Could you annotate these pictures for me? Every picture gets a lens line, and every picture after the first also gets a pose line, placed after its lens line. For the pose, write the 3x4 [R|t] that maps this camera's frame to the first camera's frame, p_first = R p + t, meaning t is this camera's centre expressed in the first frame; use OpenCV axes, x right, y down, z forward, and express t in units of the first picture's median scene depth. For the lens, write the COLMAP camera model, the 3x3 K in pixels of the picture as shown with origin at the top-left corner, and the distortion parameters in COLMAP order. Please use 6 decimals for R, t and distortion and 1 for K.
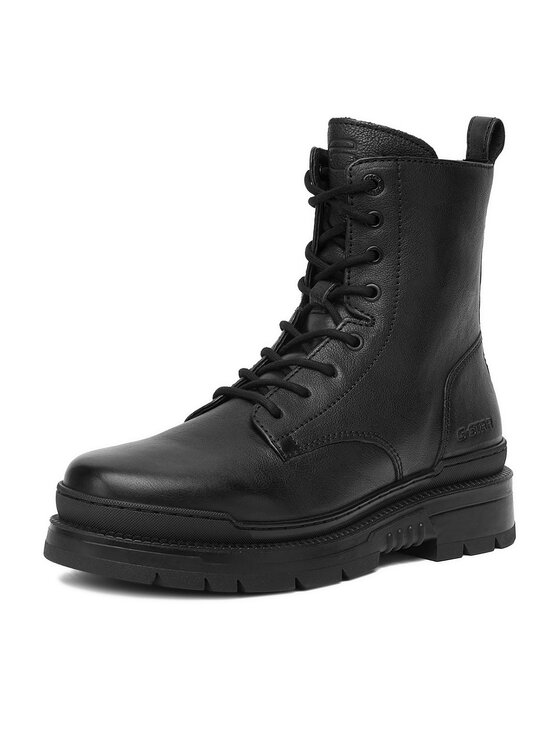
lens RADIAL K [[1511.1, 0, 279.2], [0, 1511.1, 371.6], [0, 0, 1]] dist [0.000592, 0.000000]
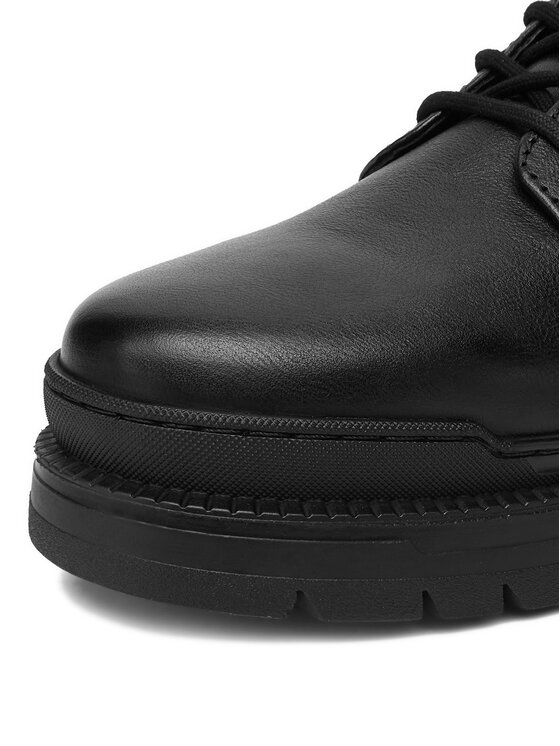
lens RADIAL K [[507.6, 0, 279.4], [0, 507.6, 370.6], [0, 0, 1]] dist [-0.042036, -0.008766]
pose [[0.993255, -0.026979, -0.112767, -0.068594], [0.058306, 0.956863, 0.284628, 0.041657], [0.100224, -0.289283, 0.951982, 0.874048]]
